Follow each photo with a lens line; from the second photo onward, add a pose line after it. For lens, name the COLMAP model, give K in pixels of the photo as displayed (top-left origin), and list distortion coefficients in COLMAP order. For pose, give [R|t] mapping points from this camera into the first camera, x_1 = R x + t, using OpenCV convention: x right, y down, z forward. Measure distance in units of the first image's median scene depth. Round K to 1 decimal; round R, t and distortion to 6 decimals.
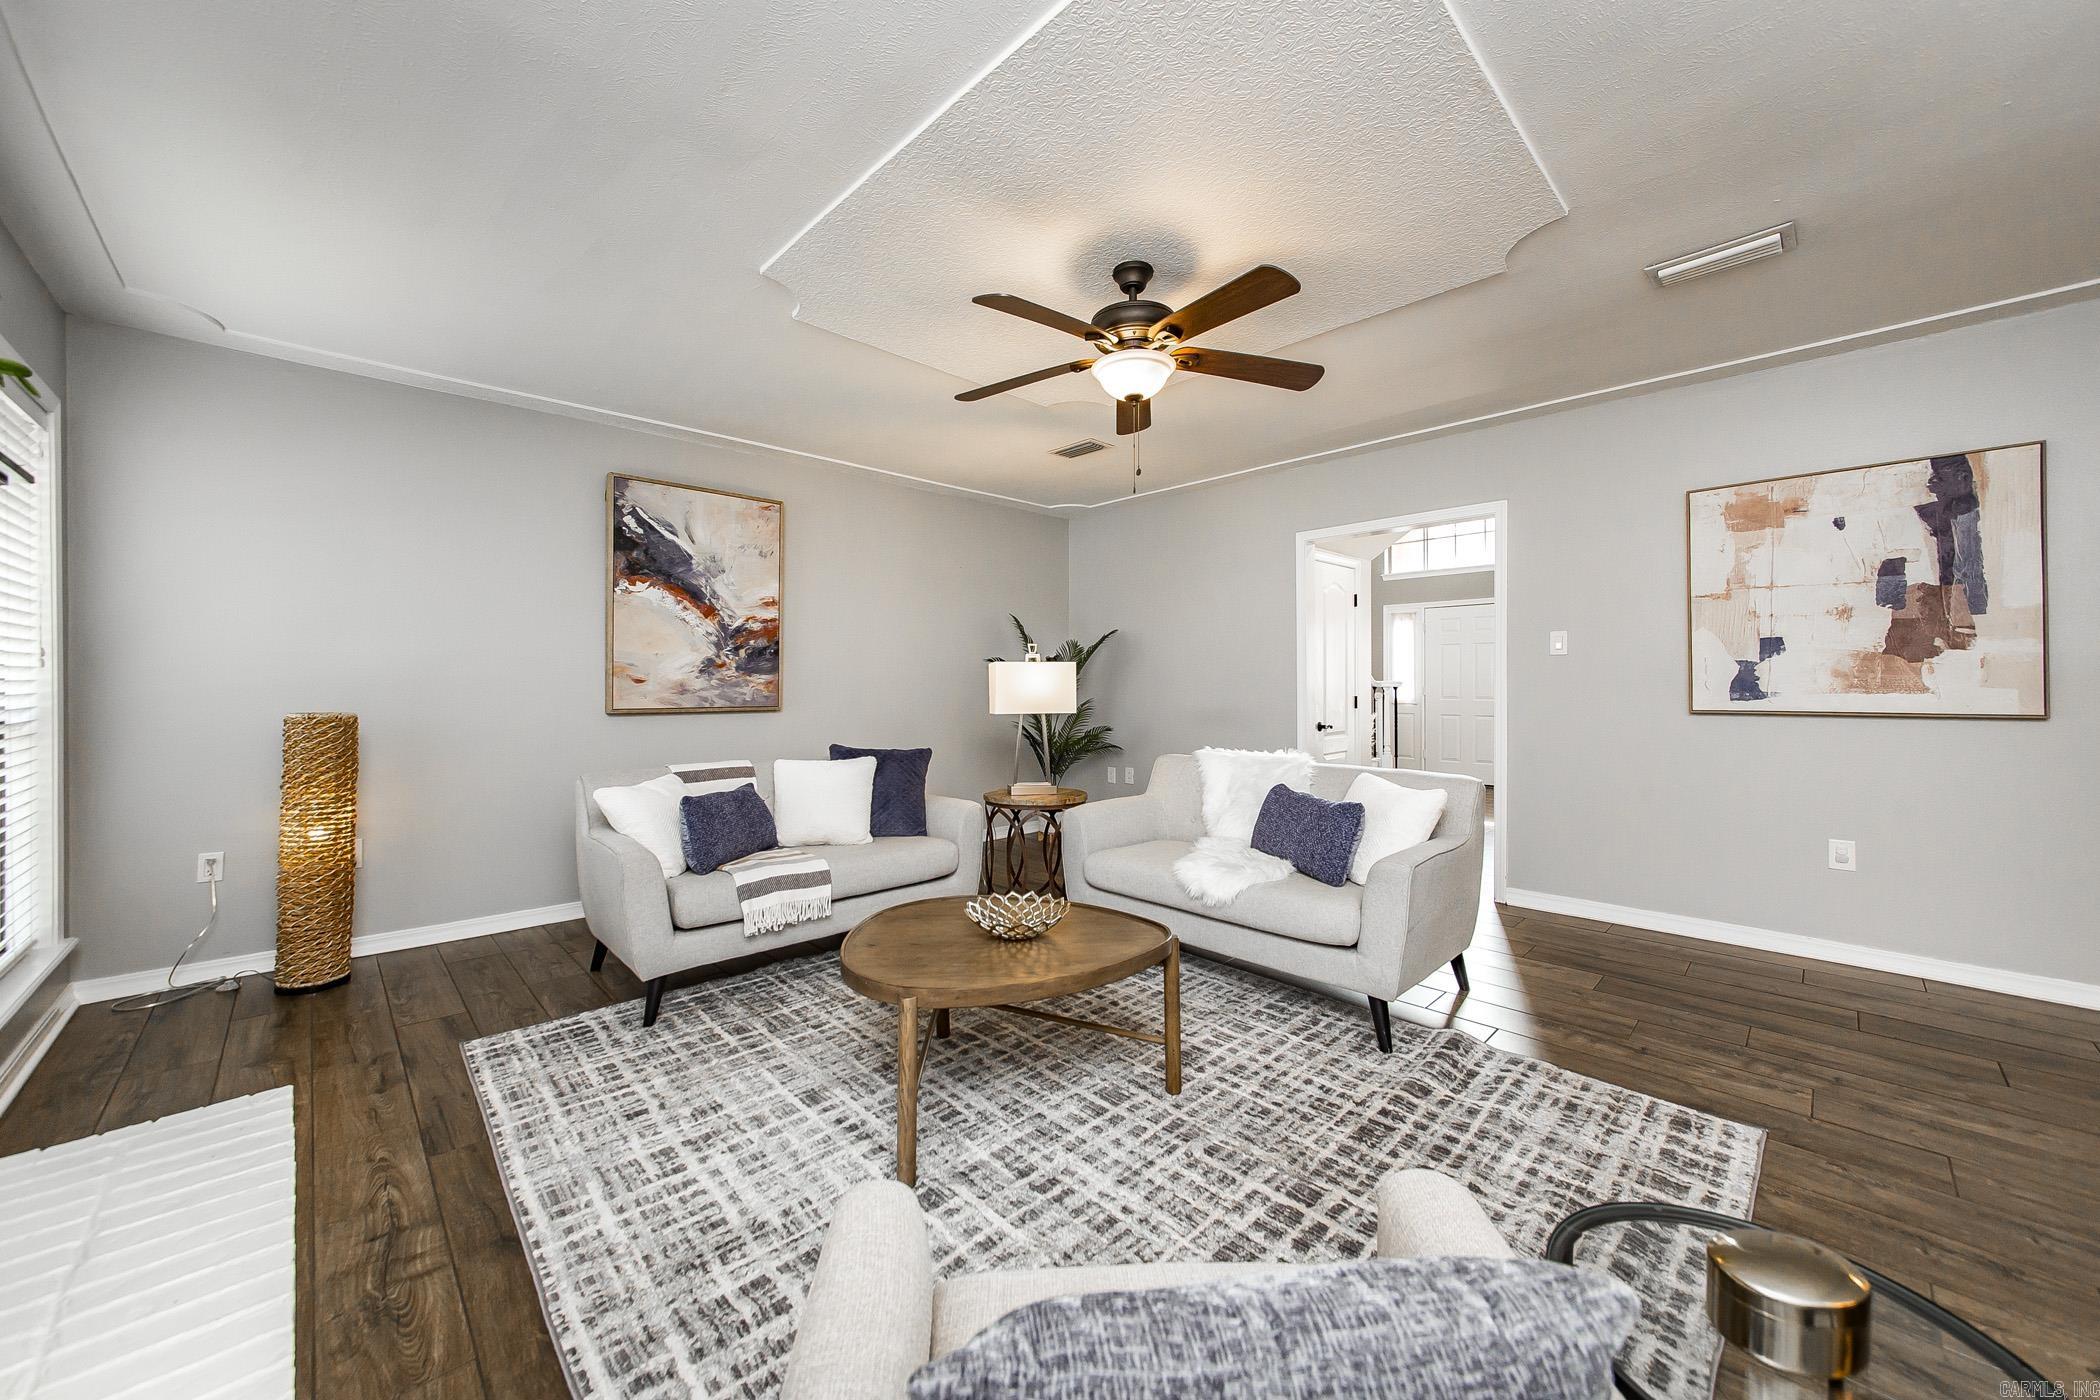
lens RADIAL K [[768.0, 0, 1054.8], [0, 768.0, 687.3], [0, 0, 1]] dist [-0.001226, -0.000144]
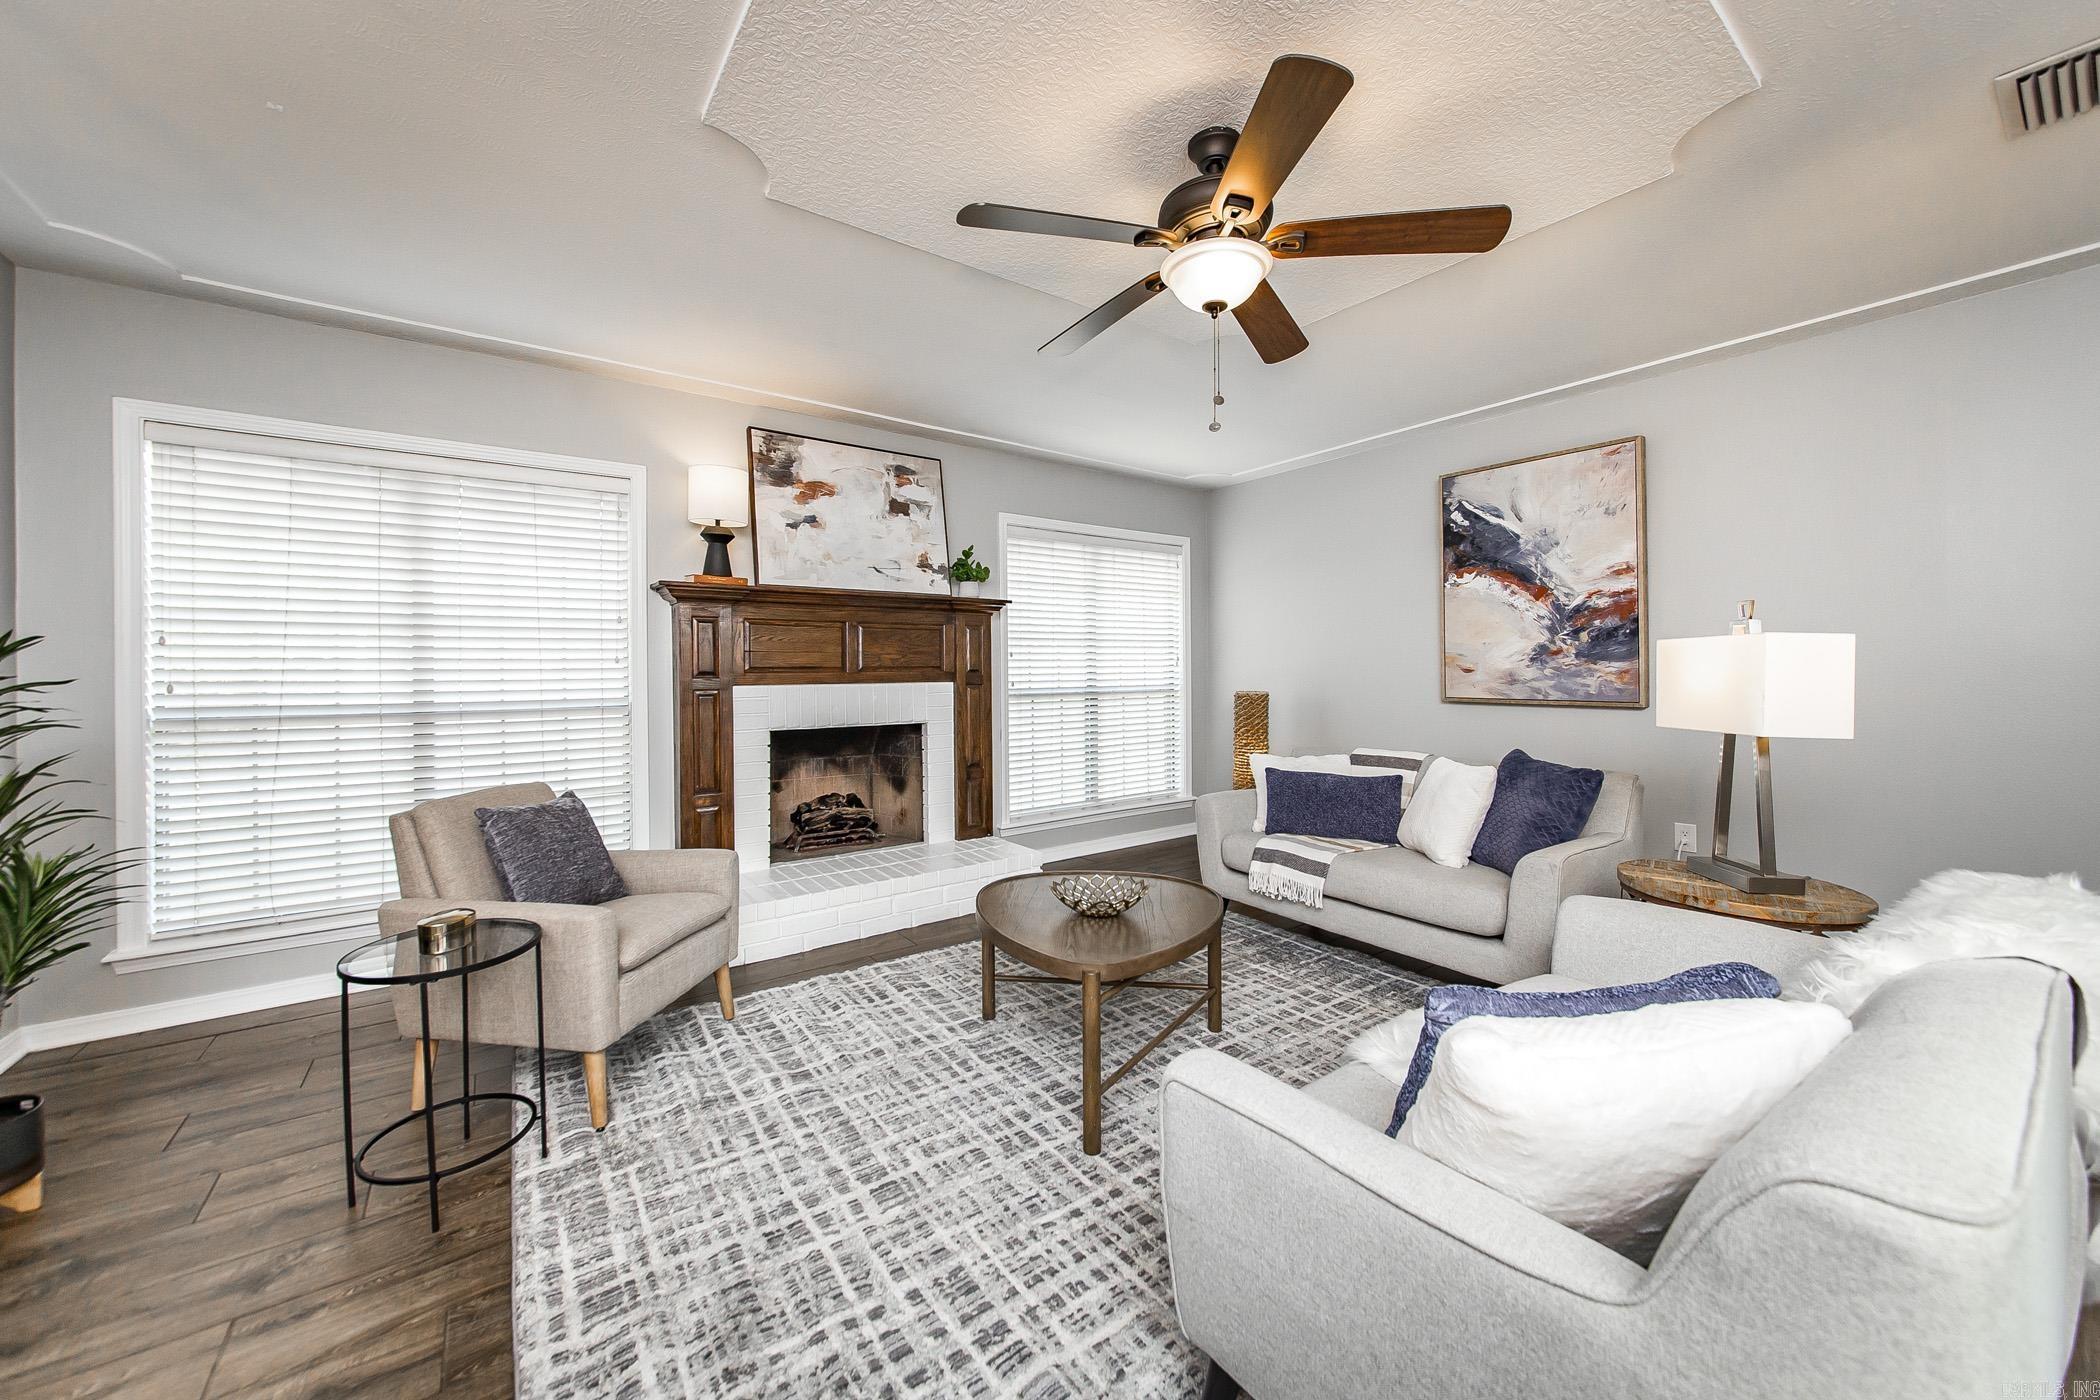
lens RADIAL K [[768.0, 0, 1024.8], [0, 768.0, 672.6], [0, 0, 1]] dist [-0.001226, -0.000144]
pose [[-0.153066, 0.002623, -0.988213, 0.535804], [-0.000832, 0.999996, 0.002783, -0.007560], [0.988216, 0.001248, -0.153063, 0.555461]]
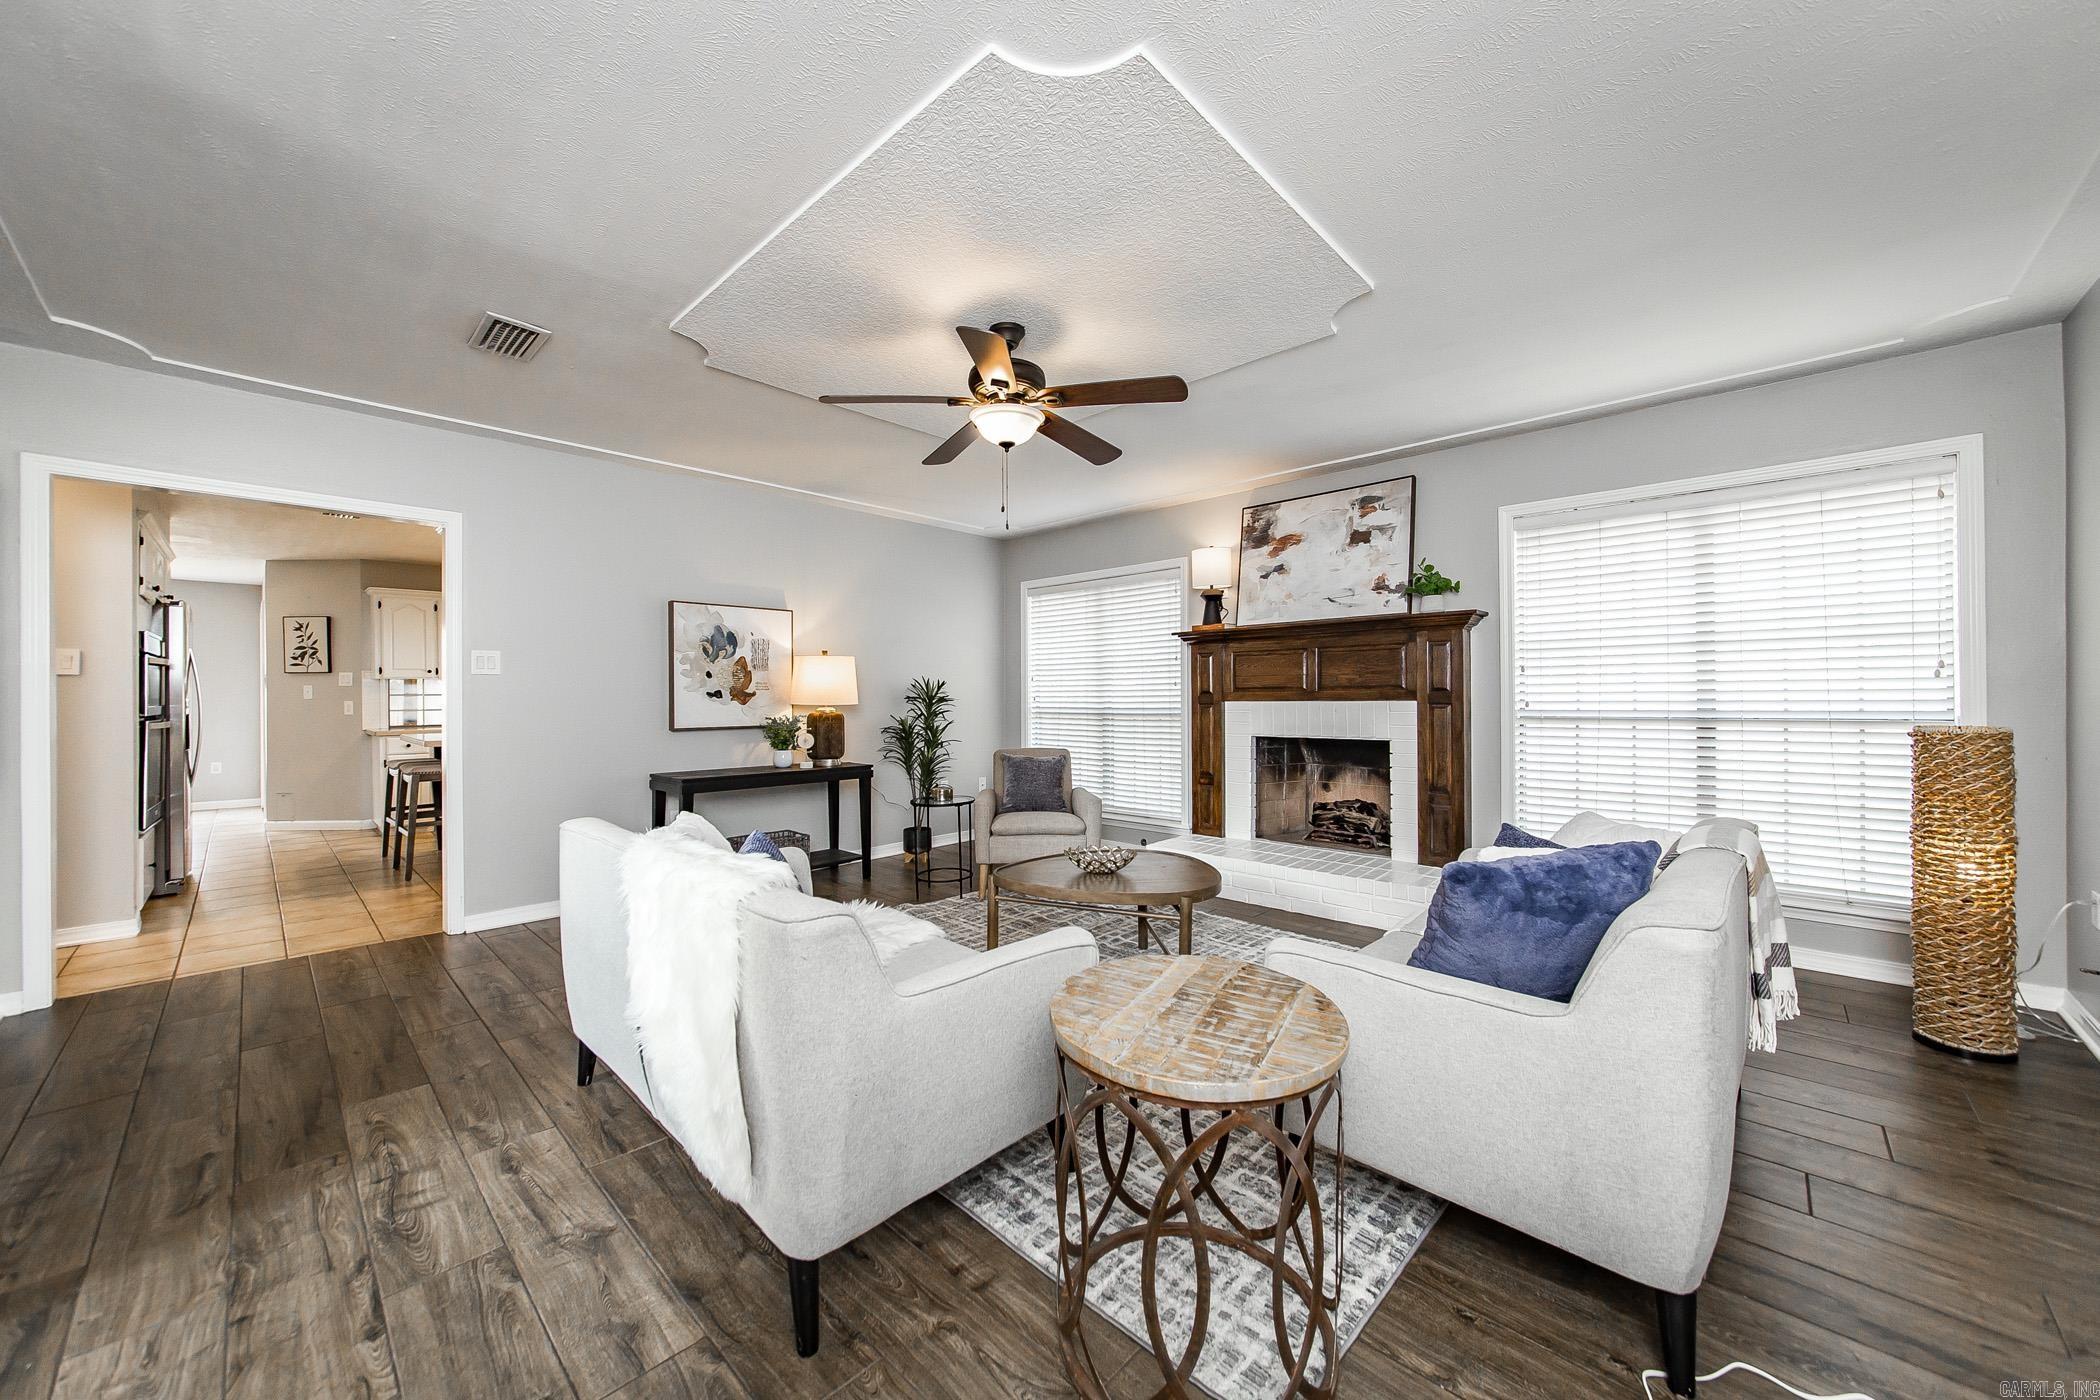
lens RADIAL K [[768.0, 0, 1055.1], [0, 768.0, 689.3], [0, 0, 1]] dist [-0.001226, -0.000144]
pose [[-0.998100, 0.012898, -0.060243, 0.074224], [0.012690, 0.999912, 0.003843, -0.016931], [0.060288, 0.003072, -0.998176, 1.269172]]
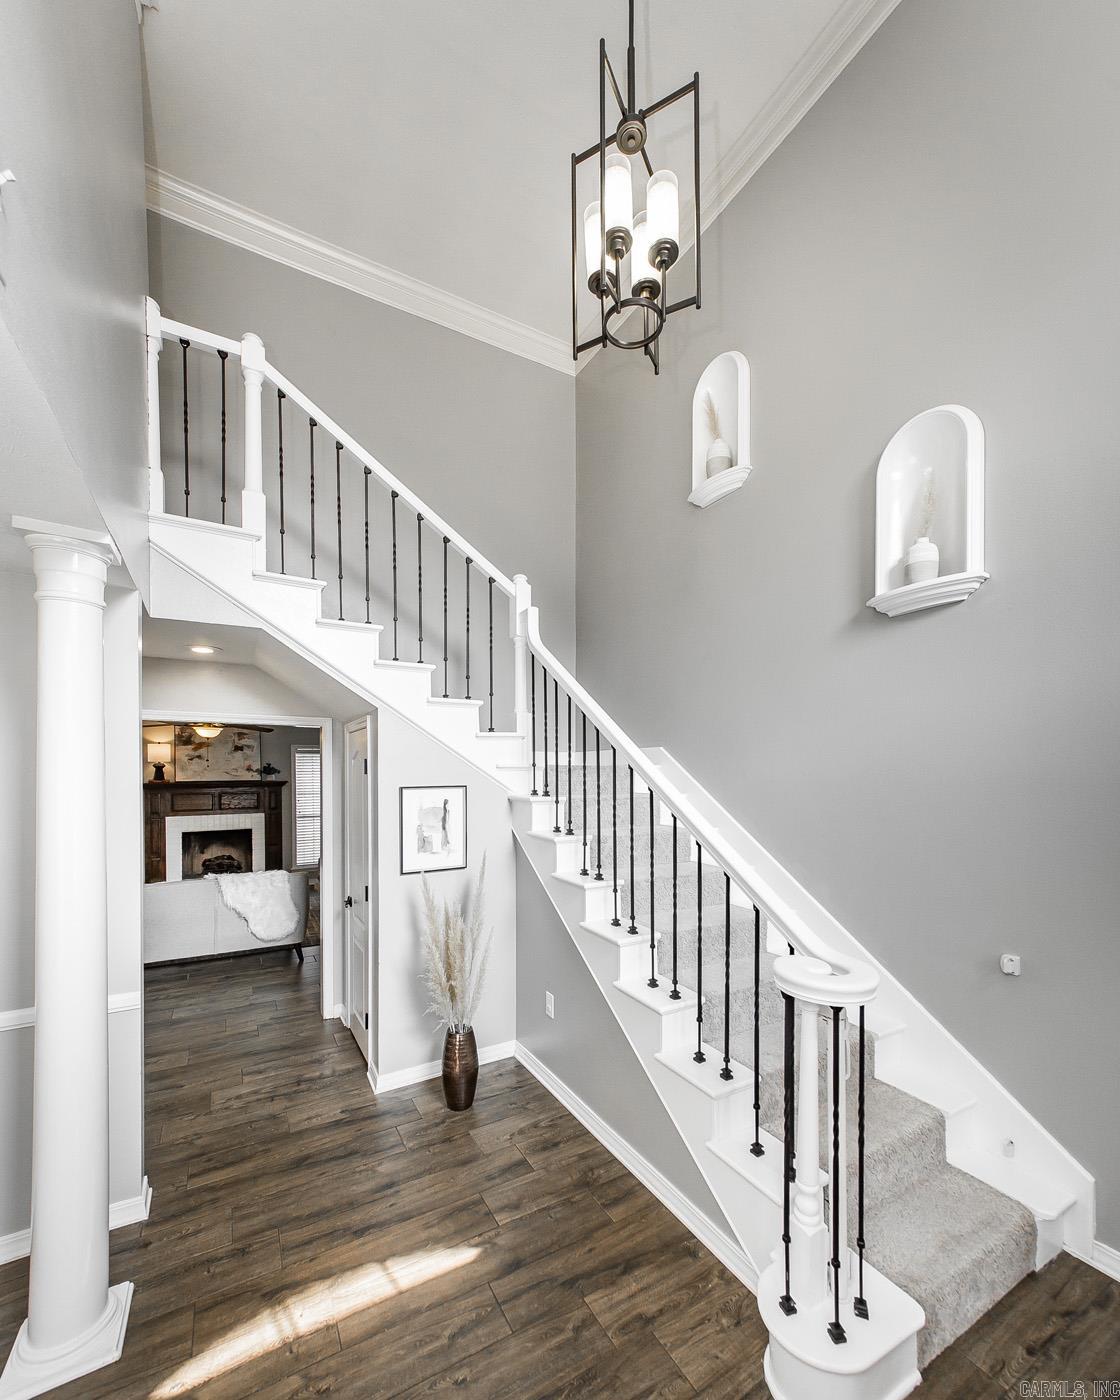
lens RADIAL K [[578.5, 0, 559.4], [0, 578.5, 777.6], [0, 0, 1]] dist [-0.000249, -0.000031]
pose [[-0.234737, 0.007926, -0.972026, 1.254987], [0.003813, 0.999967, 0.007233, -0.125747], [0.972051, -0.002008, -0.234760, 1.773485]]
